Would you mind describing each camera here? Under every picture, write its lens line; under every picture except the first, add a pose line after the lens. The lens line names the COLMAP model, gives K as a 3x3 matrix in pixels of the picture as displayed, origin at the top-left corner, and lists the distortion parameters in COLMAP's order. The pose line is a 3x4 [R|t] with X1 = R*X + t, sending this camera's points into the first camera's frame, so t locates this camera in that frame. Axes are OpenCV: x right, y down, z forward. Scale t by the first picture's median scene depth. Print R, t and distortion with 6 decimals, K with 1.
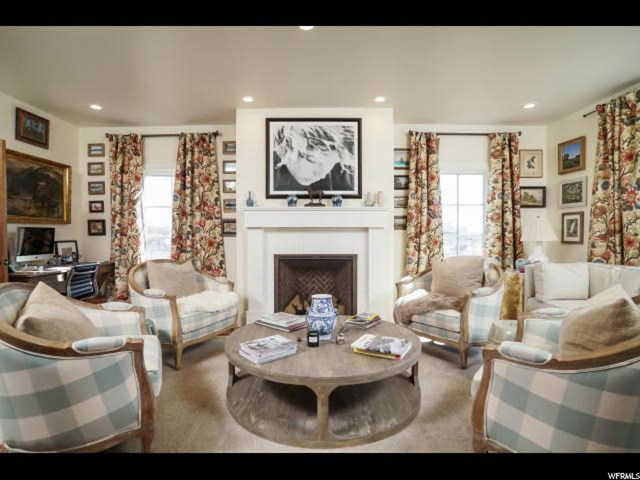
lens RADIAL K [[338.6, 0, 318.6], [0, 338.6, 240.7], [0, 0, 1]] dist [-0.000214, 0.005218]
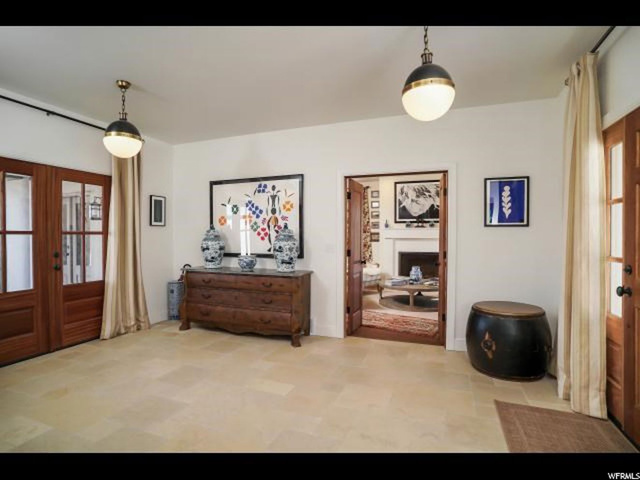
lens RADIAL K [[338.6, 0, 320.1], [0, 338.6, 241.9], [0, 0, 1]] dist [-0.000214, 0.005218]
pose [[0.932328, -0.004789, -0.361583, 0.128056], [0.008260, 0.999933, 0.008054, -0.029764], [0.361520, -0.010496, 0.932305, -0.845376]]
